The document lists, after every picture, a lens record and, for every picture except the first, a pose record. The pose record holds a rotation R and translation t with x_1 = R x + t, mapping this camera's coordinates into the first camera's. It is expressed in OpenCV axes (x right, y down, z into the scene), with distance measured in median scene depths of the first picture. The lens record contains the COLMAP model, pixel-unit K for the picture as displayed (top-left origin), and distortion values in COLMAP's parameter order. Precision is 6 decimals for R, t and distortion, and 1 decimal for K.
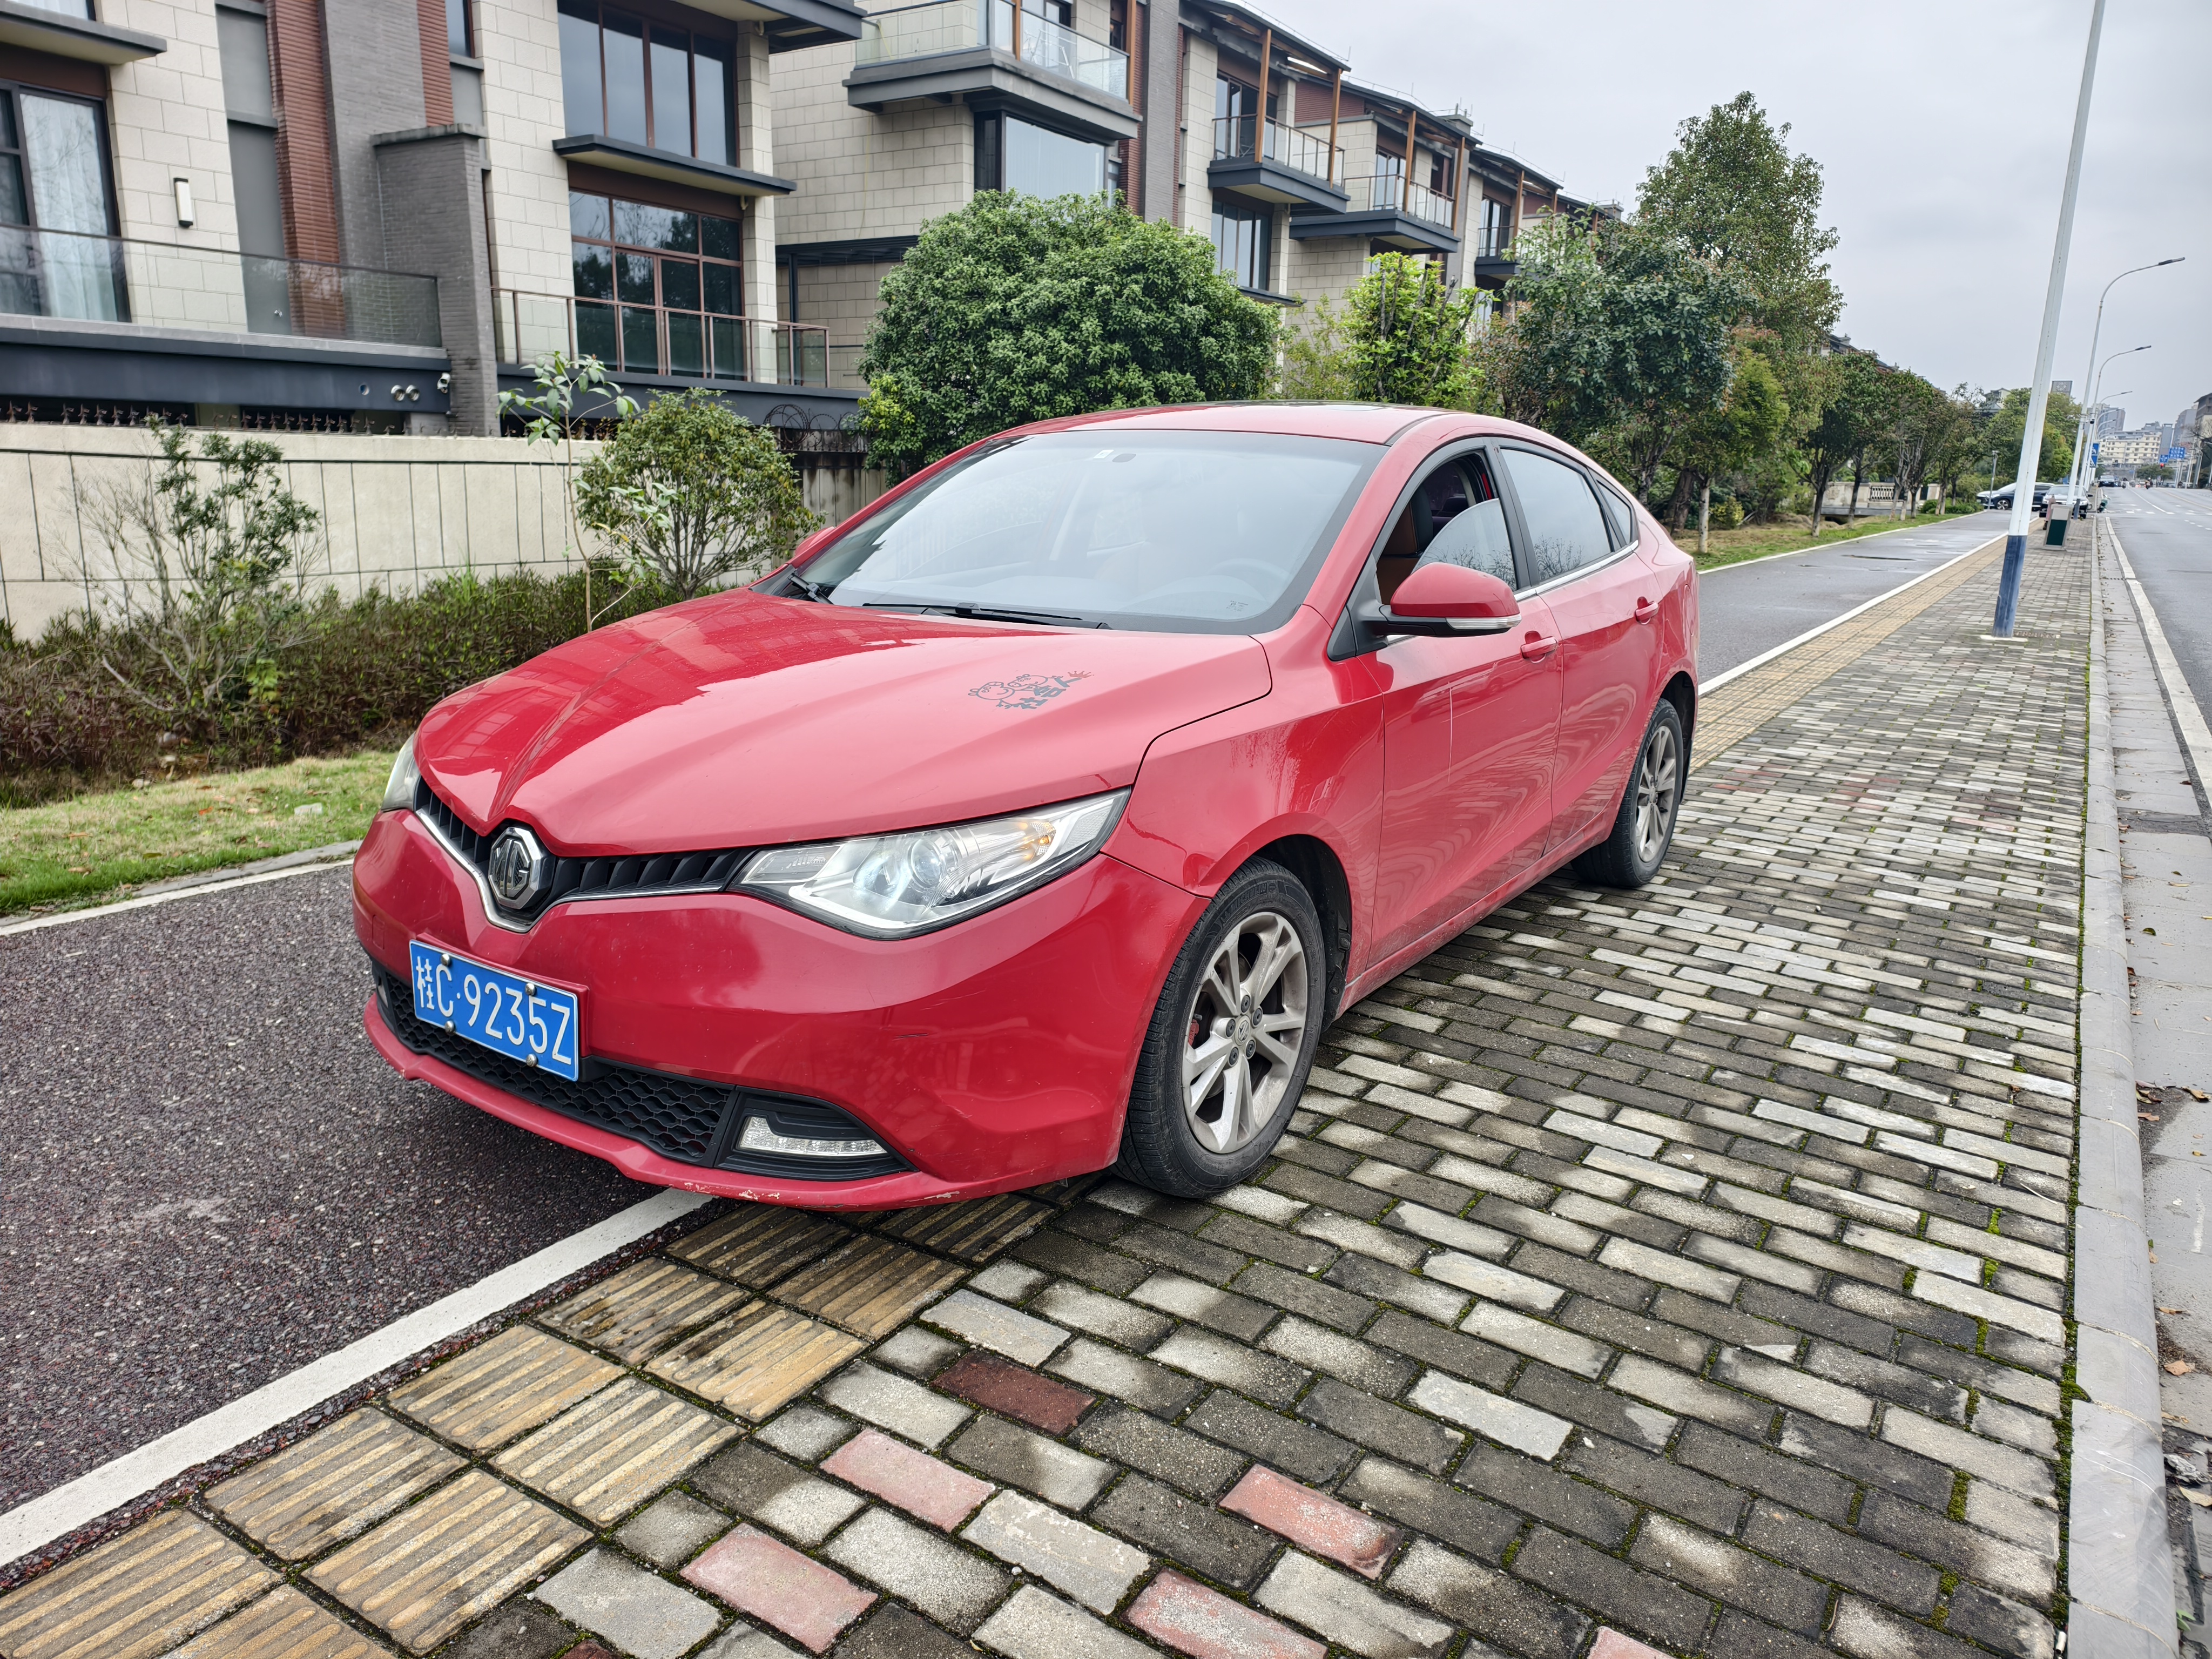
lens RADIAL K [[1488.6, 0, 1096.5], [0, 1488.6, 831.3], [0, 0, 1]] dist [0.019895, -0.019841]
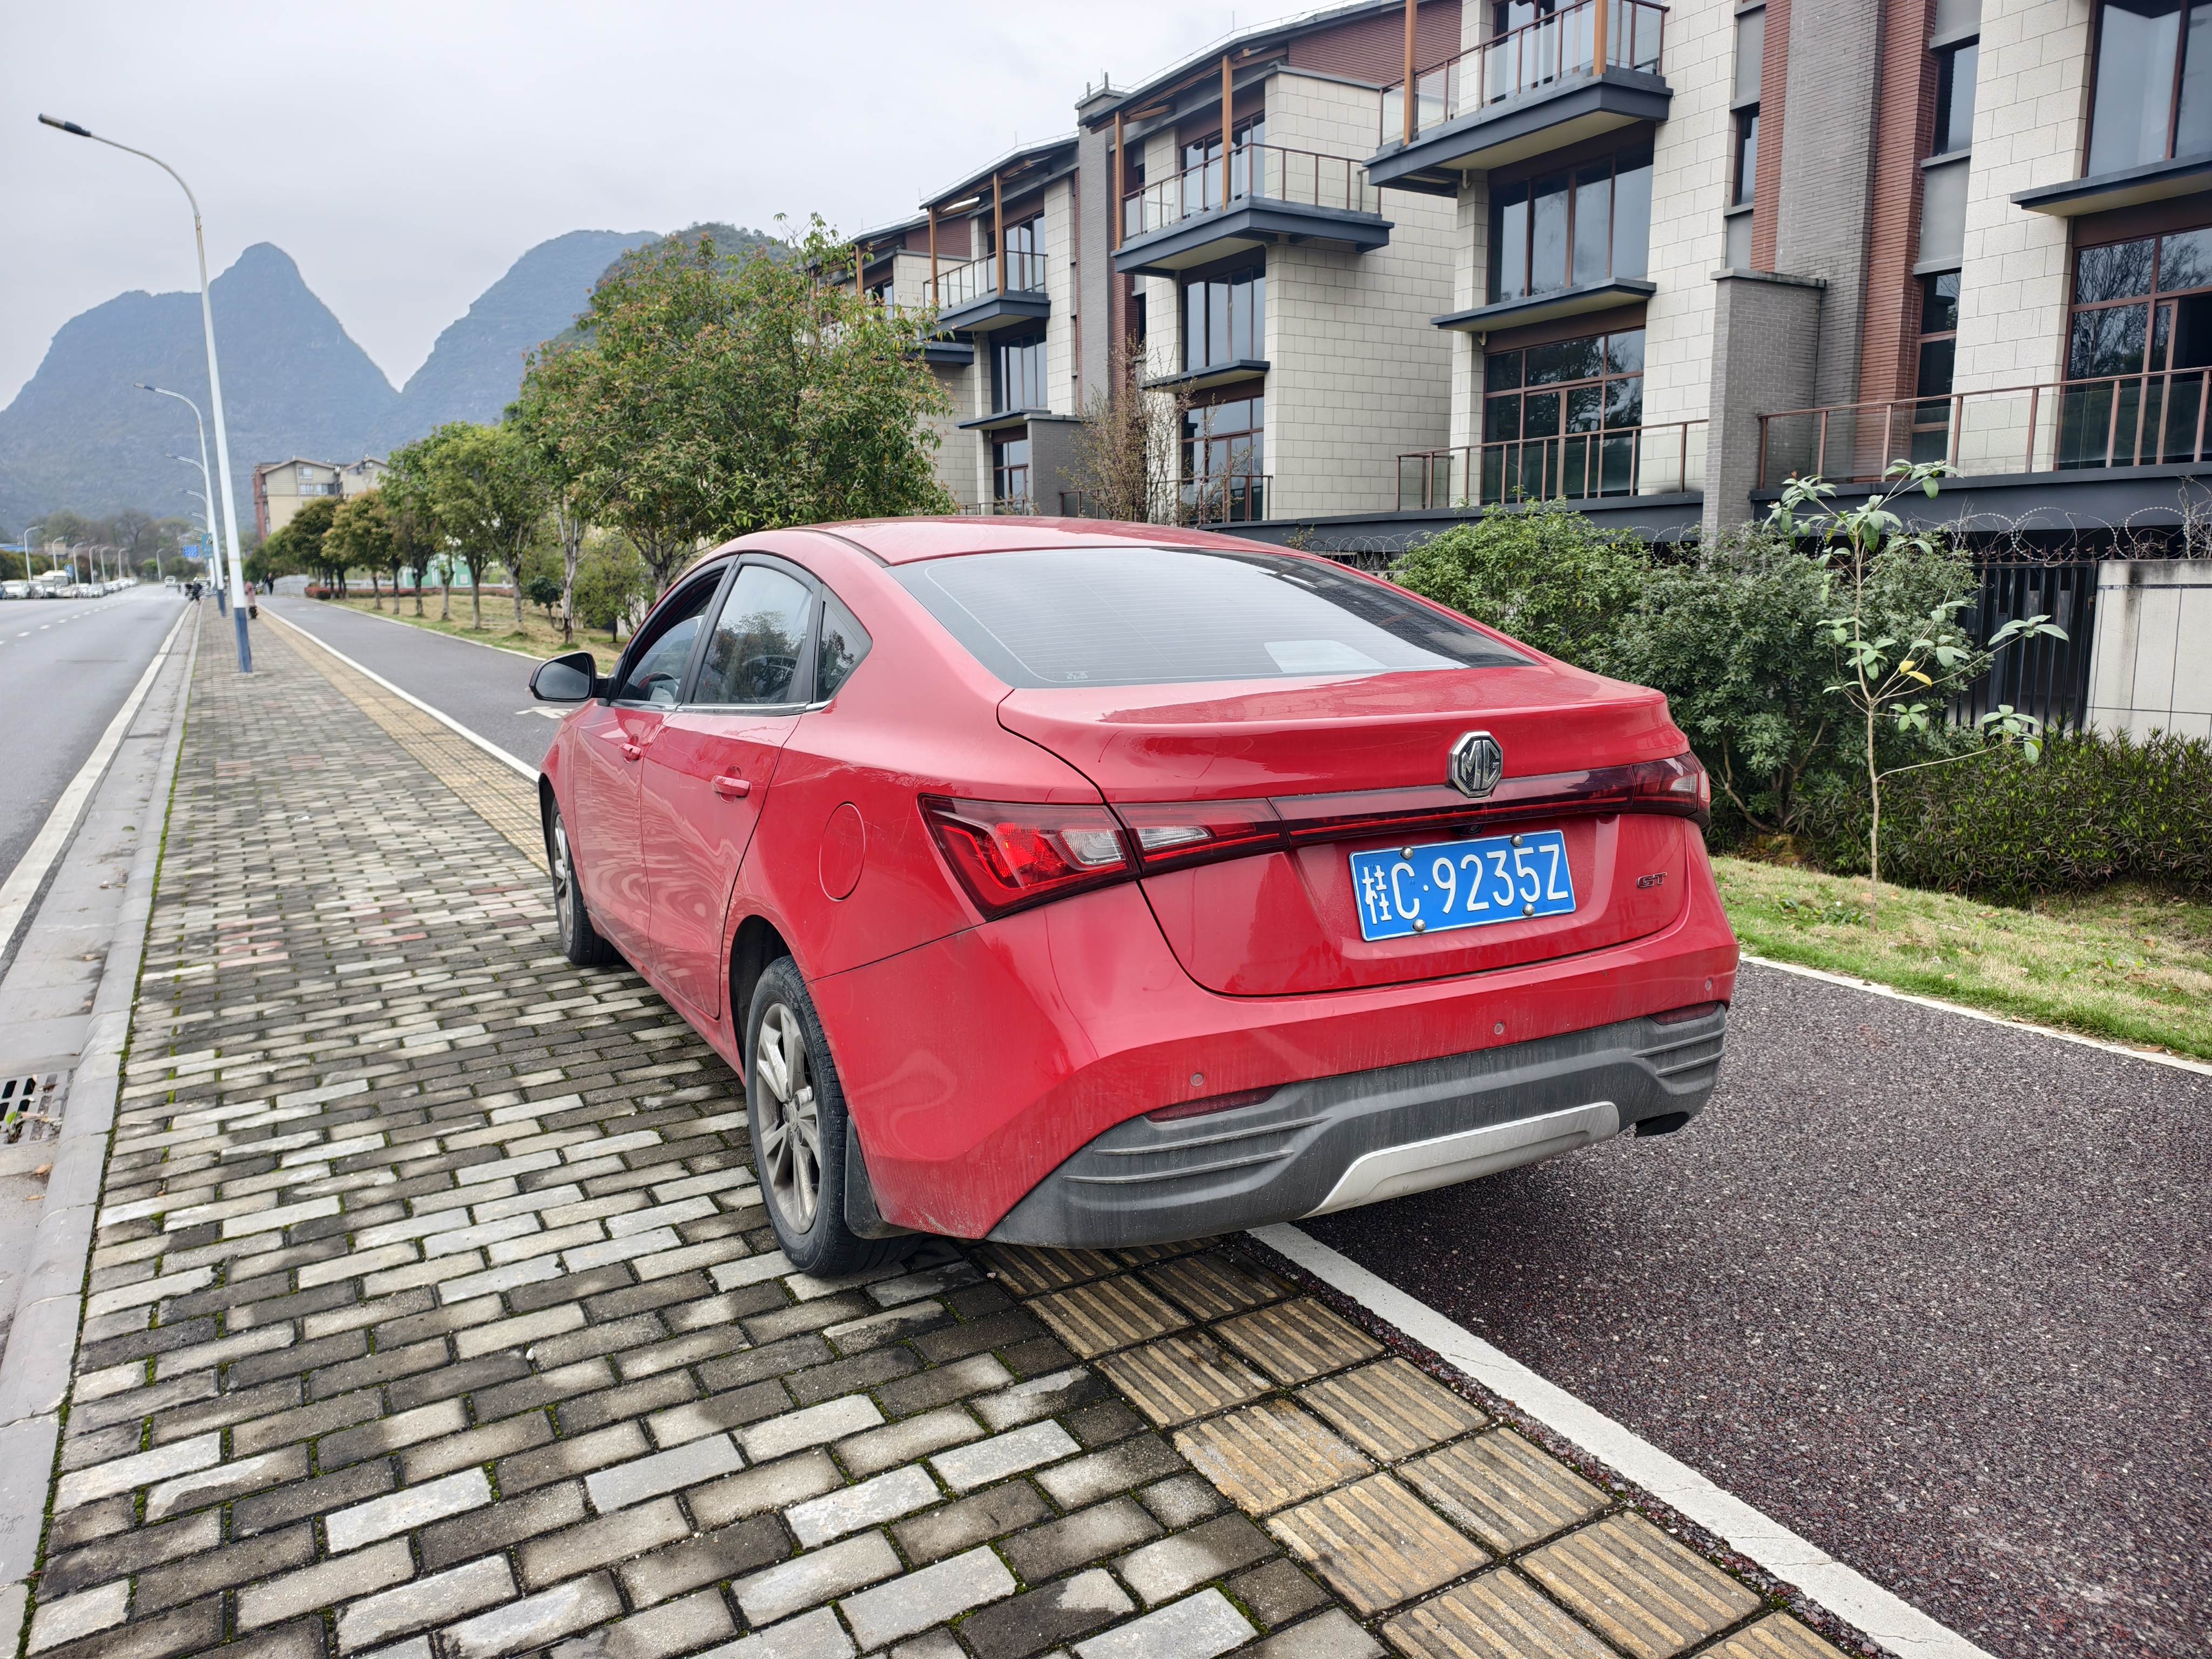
lens RADIAL K [[1500.8, 0, 1106.0], [0, 1500.8, 829.5], [0, 0, 1]] dist [0.022468, -0.022017]
pose [[-0.447113, 0.131803, -0.884713, 1.137993], [-0.216620, 0.943687, 0.250063, -0.424914], [0.867851, 0.303453, -0.393384, 1.786051]]
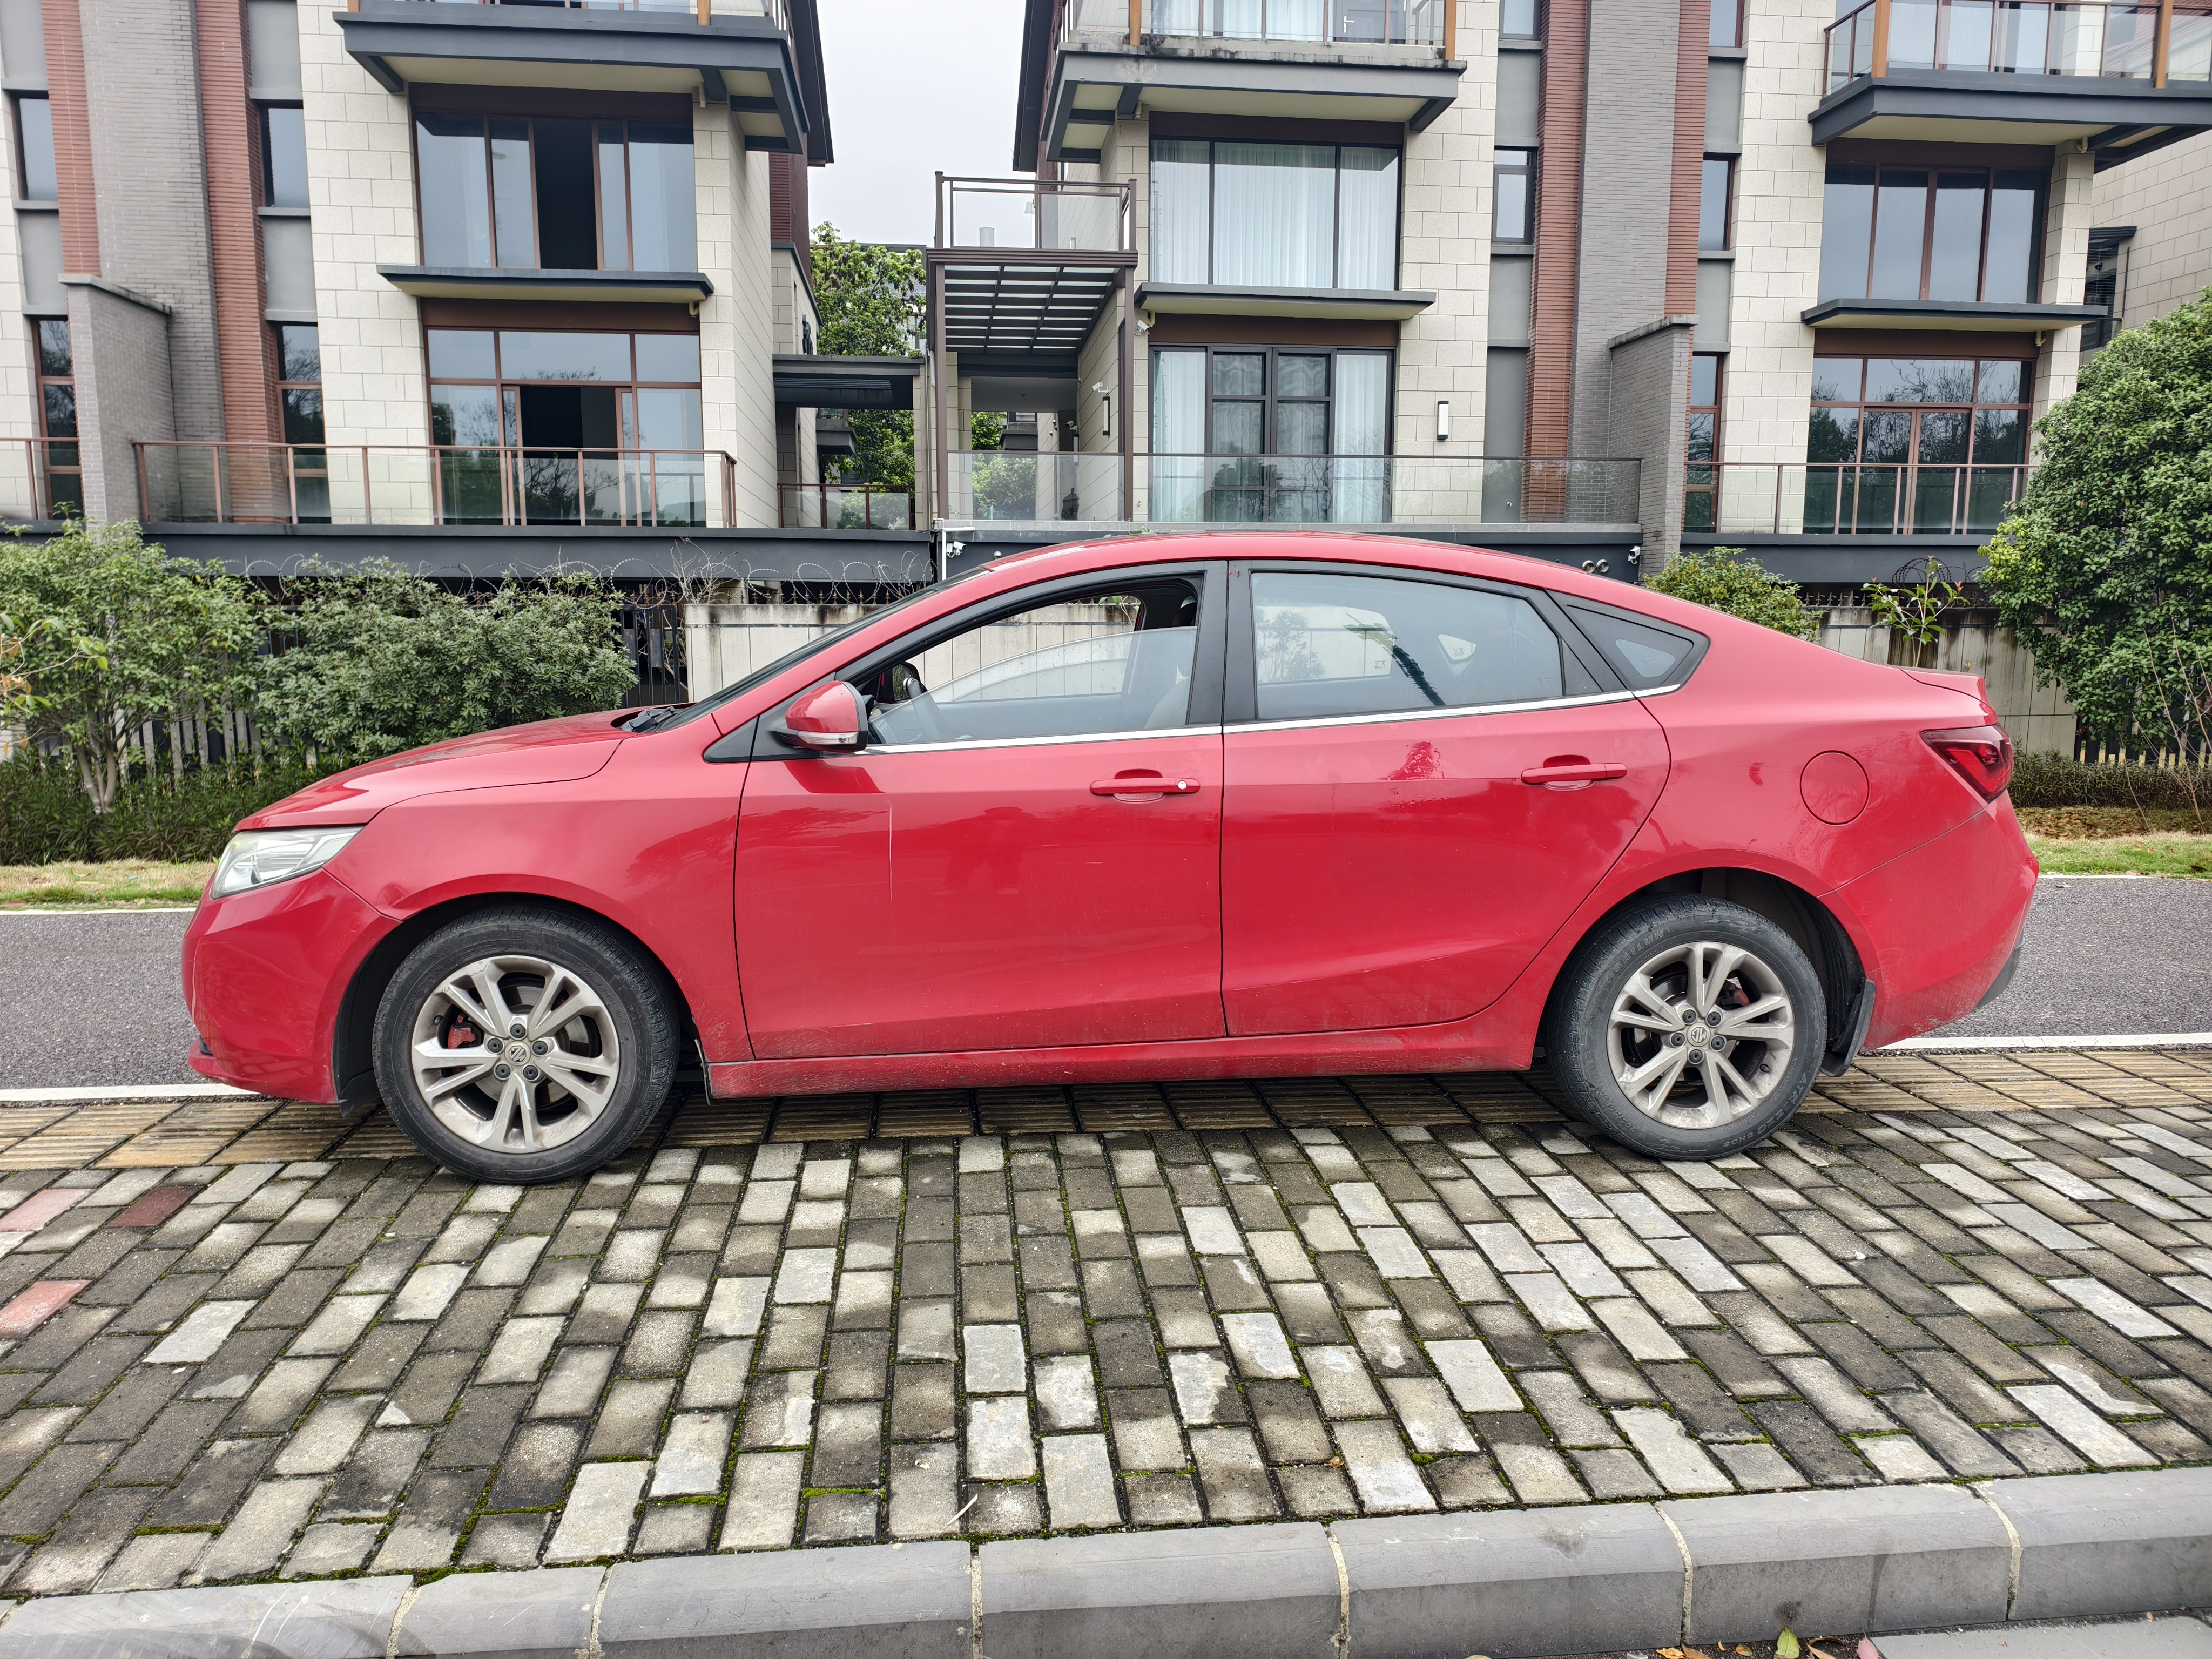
lens RADIAL K [[1488.6, 0, 1096.5], [0, 1488.6, 831.3], [0, 0, 1]] dist [0.019895, -0.019841]
pose [[0.632369, 0.090639, -0.769346, 0.995277], [-0.175206, 0.984132, -0.028068, -0.068641], [0.754594, 0.152544, 0.638215, 0.423695]]
